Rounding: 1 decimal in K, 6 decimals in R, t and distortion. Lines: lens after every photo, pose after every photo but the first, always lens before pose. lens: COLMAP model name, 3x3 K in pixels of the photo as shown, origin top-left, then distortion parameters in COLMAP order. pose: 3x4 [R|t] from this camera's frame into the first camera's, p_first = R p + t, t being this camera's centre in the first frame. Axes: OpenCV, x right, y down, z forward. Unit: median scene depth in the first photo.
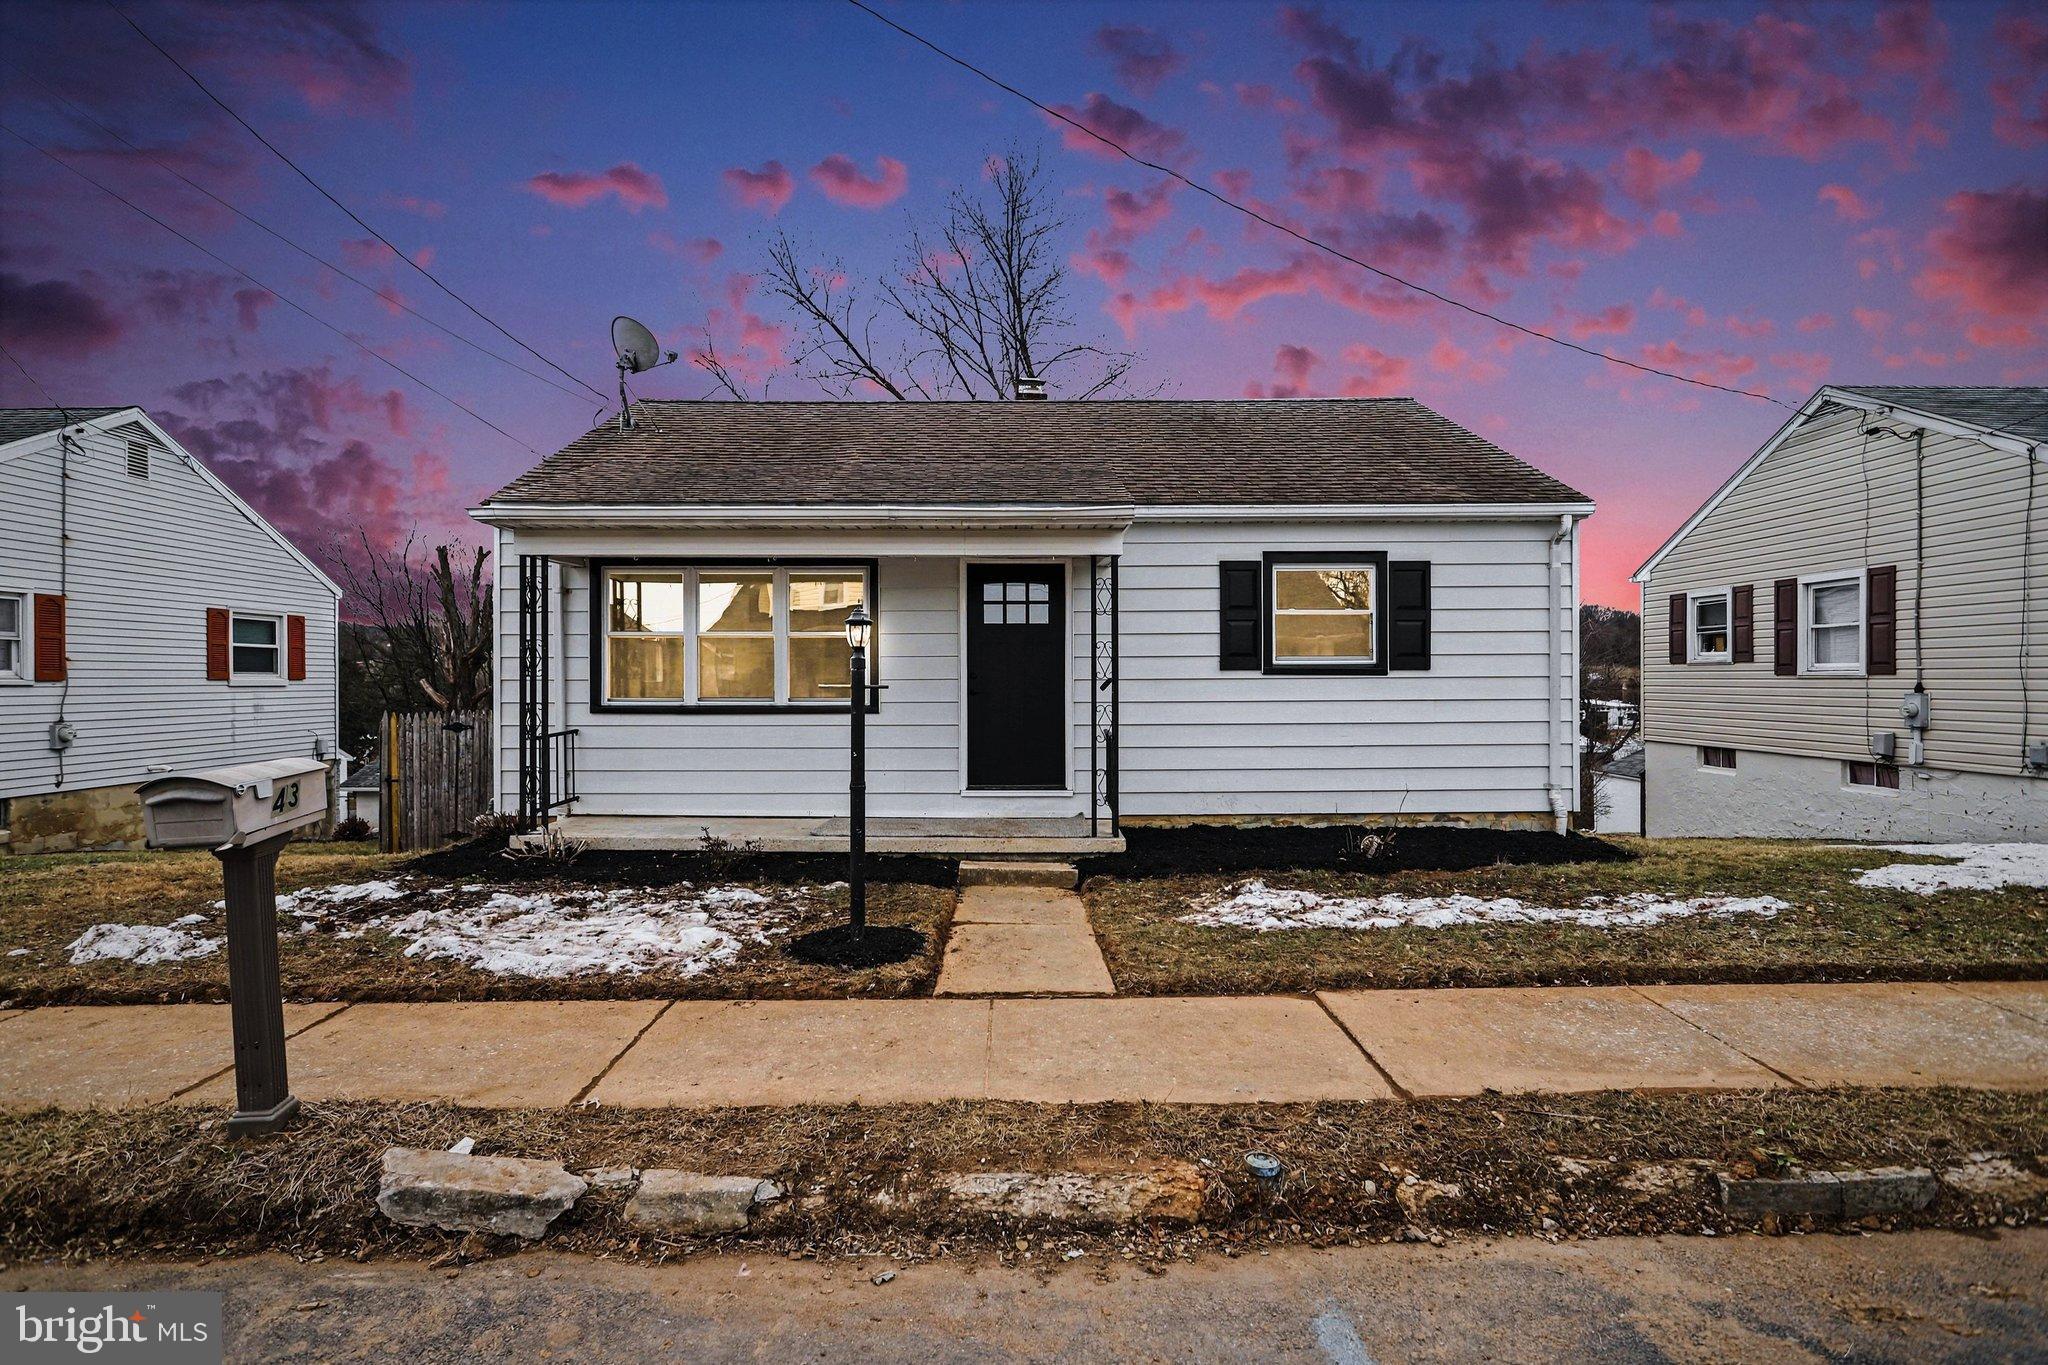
lens RADIAL K [[978.9, 0, 1028.9], [0, 978.9, 687.7], [0, 0, 1]] dist [-0.006409, 0.002452]
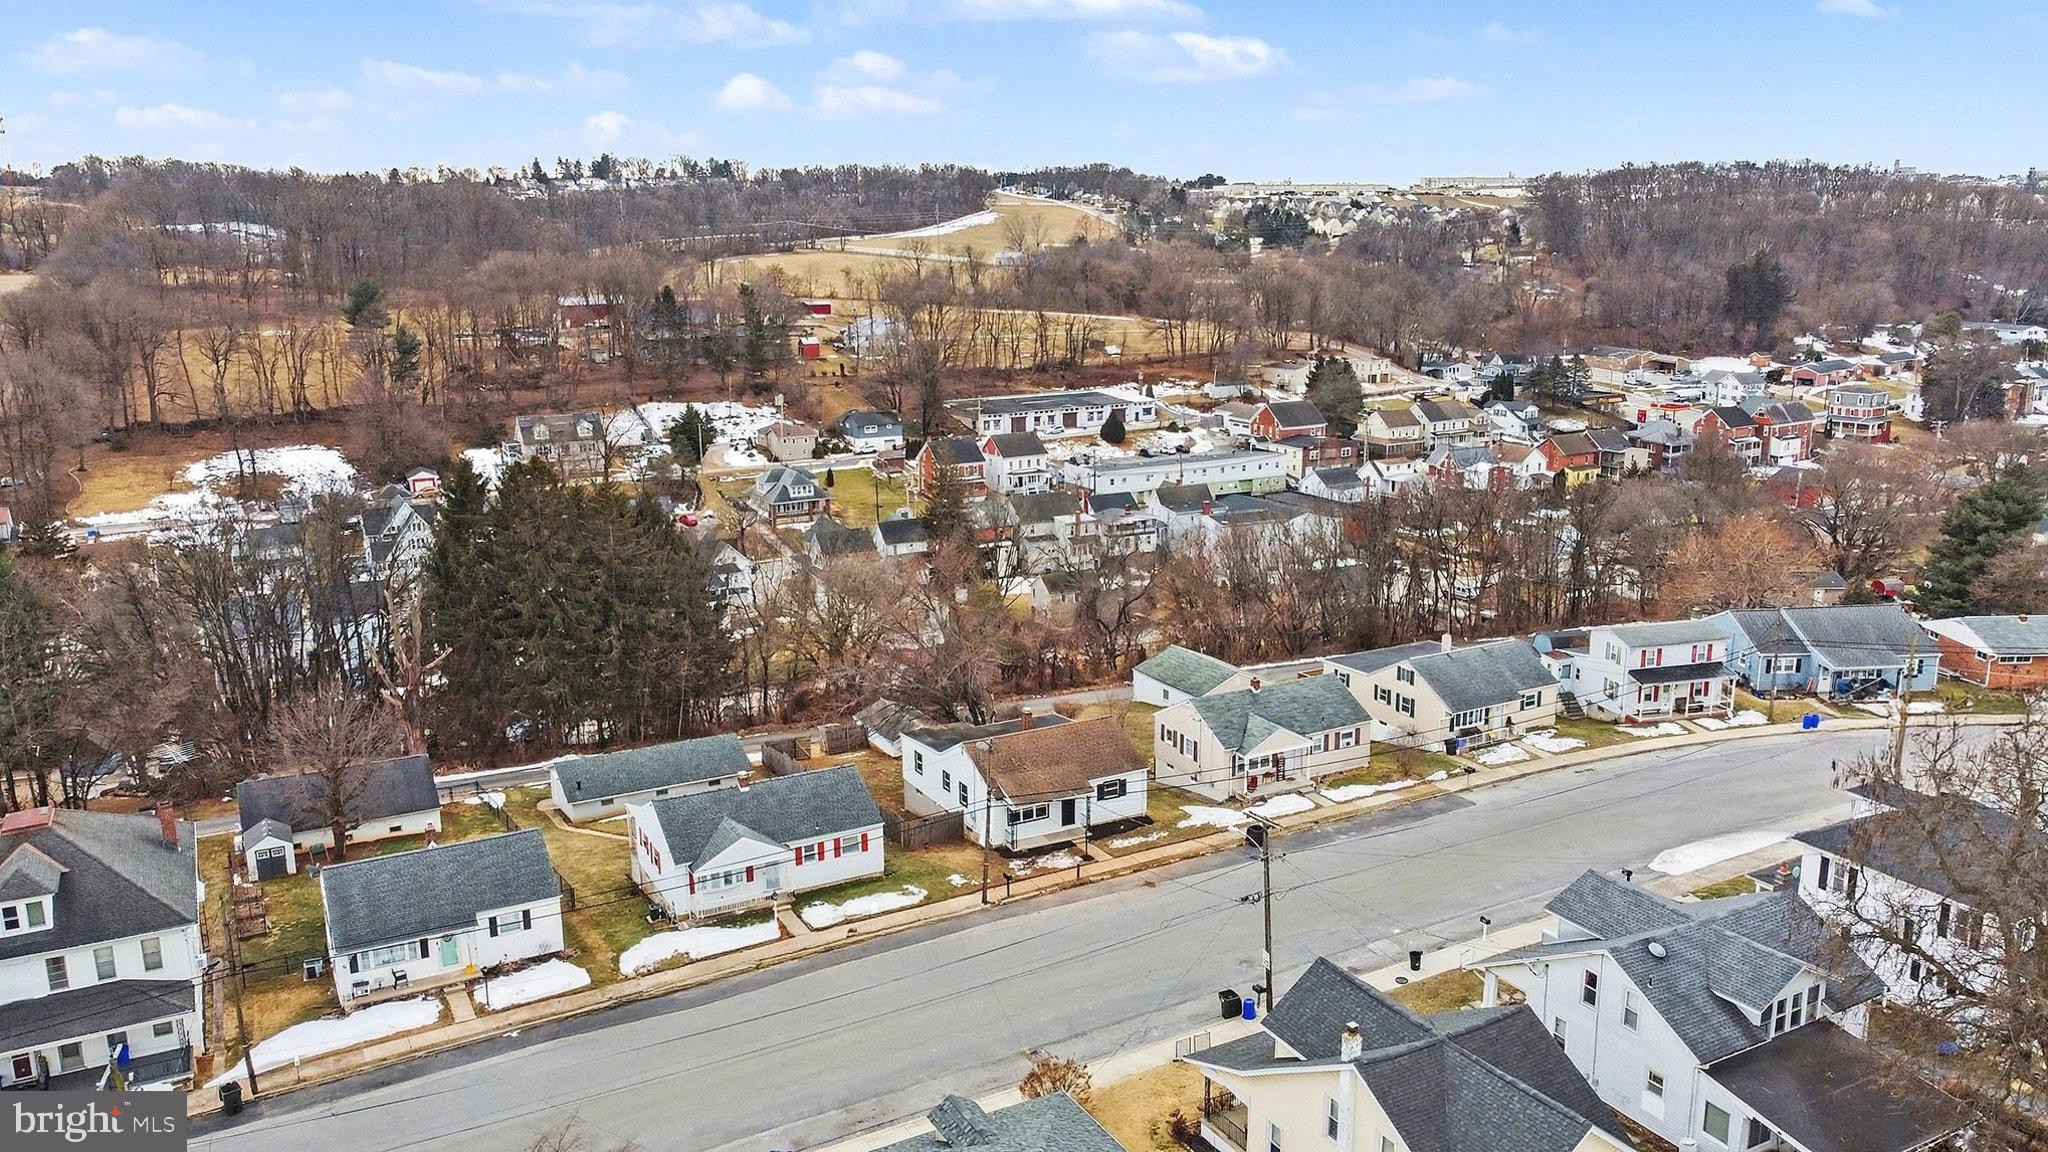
lens RADIAL K [[1585.4, 0, 1025.0], [0, 1585.4, 576.2], [0, 0, 1]] dist [-0.002707, -0.000509]
pose [[0.885889, -0.120767, 0.447901, -4.561071], [0.012314, 0.971301, 0.237534, -3.812920], [-0.463733, -0.204913, 0.861952, -7.191849]]
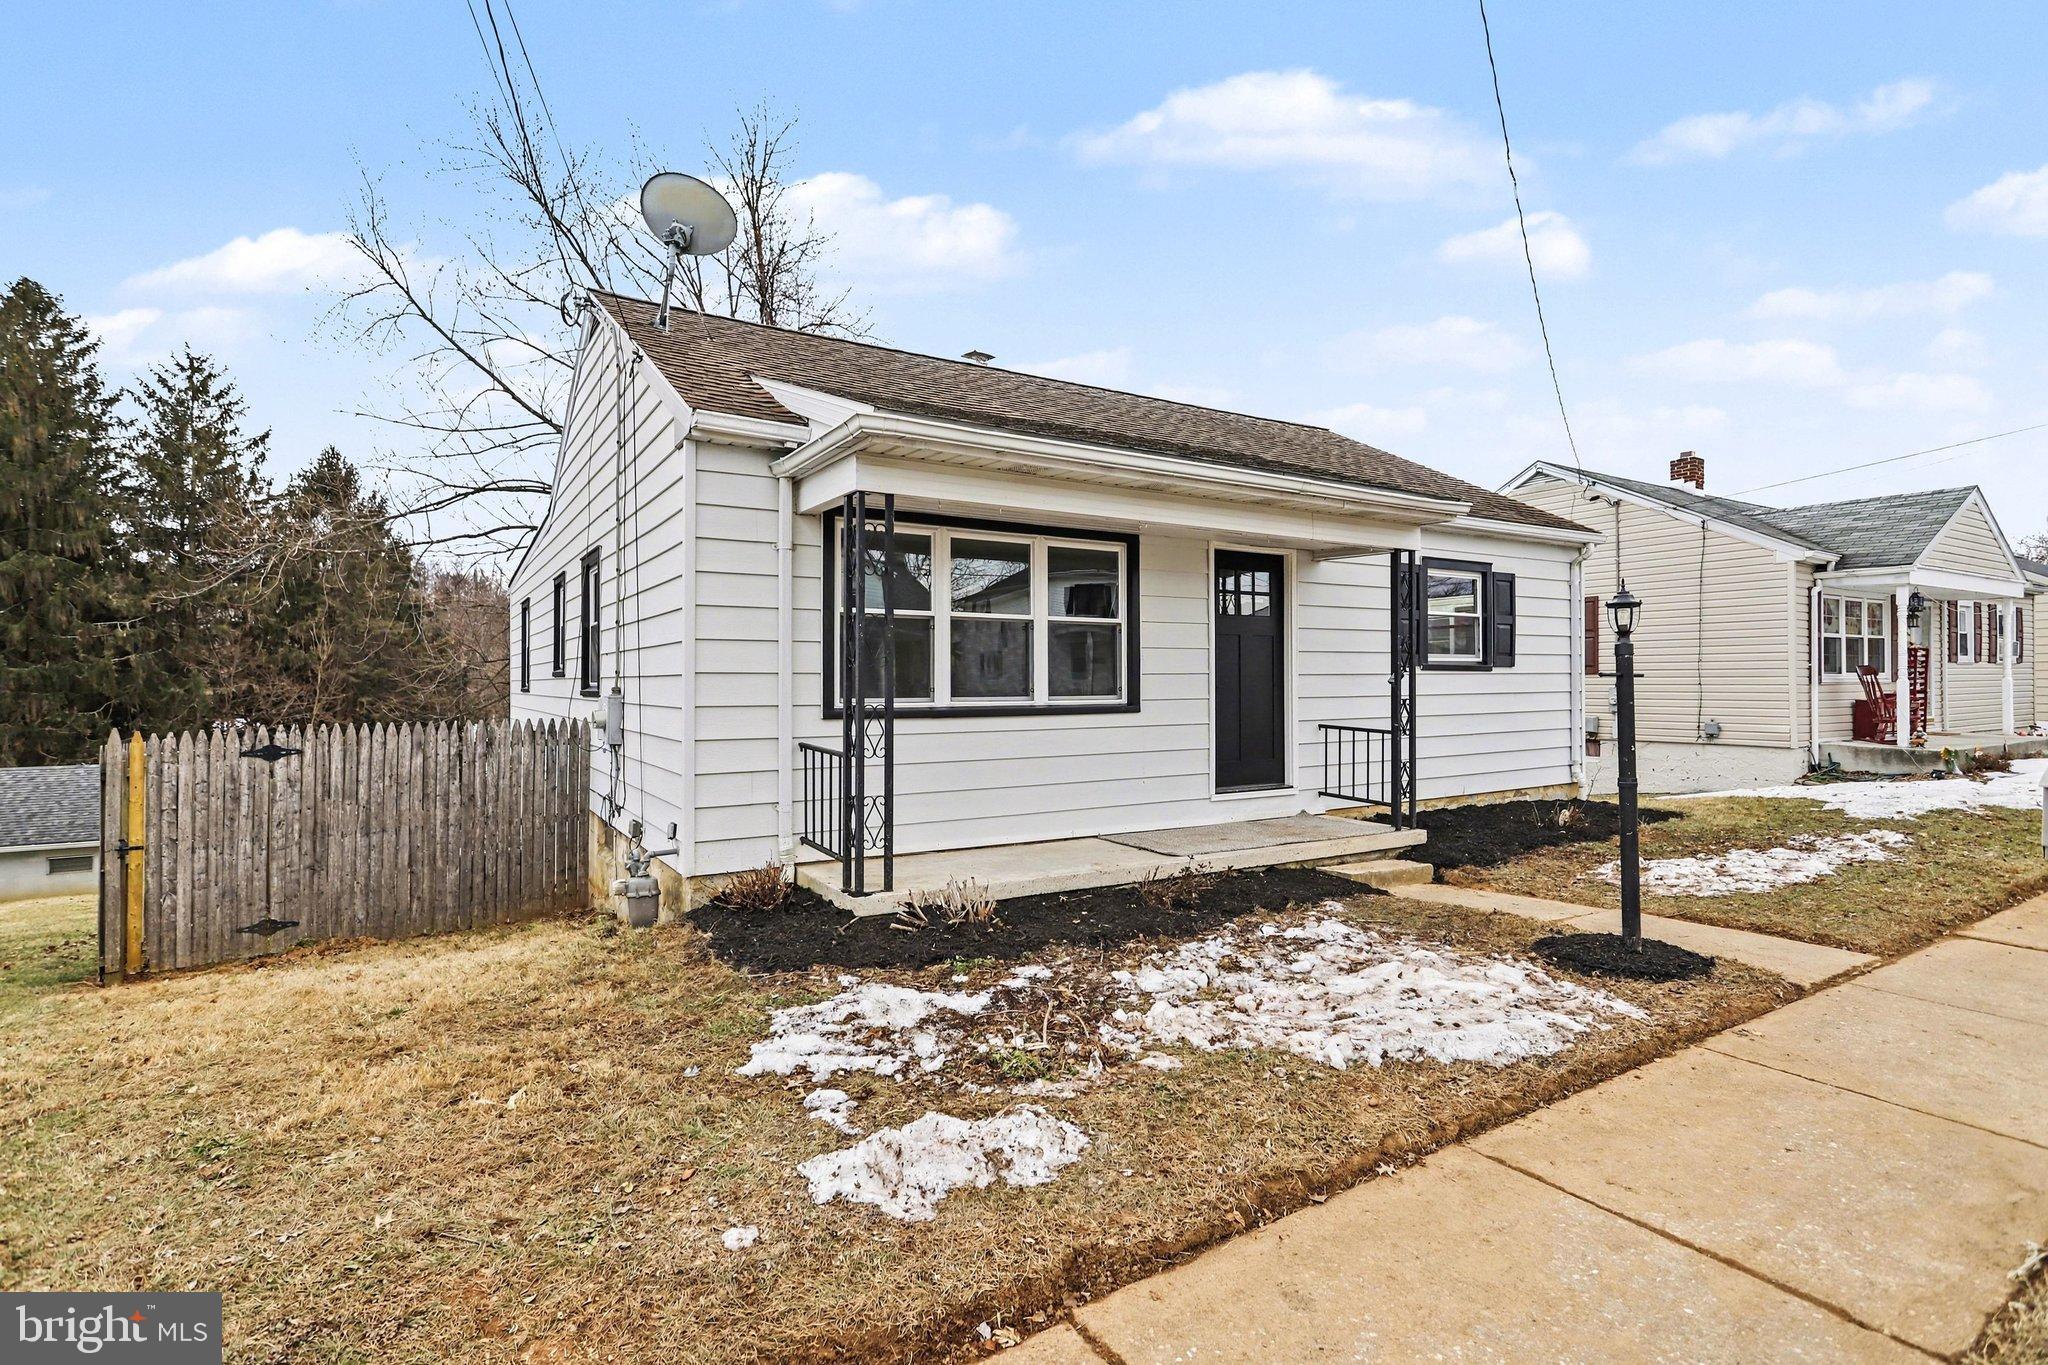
lens RADIAL K [[978.9, 0, 1009.6], [0, 978.9, 670.3], [0, 0, 1]] dist [-0.006409, 0.002452]
pose [[0.857797, 0.004782, 0.513966, -0.699799], [0.007503, 0.999734, -0.021824, 0.006894], [-0.513933, 0.022577, 0.857533, 0.310322]]
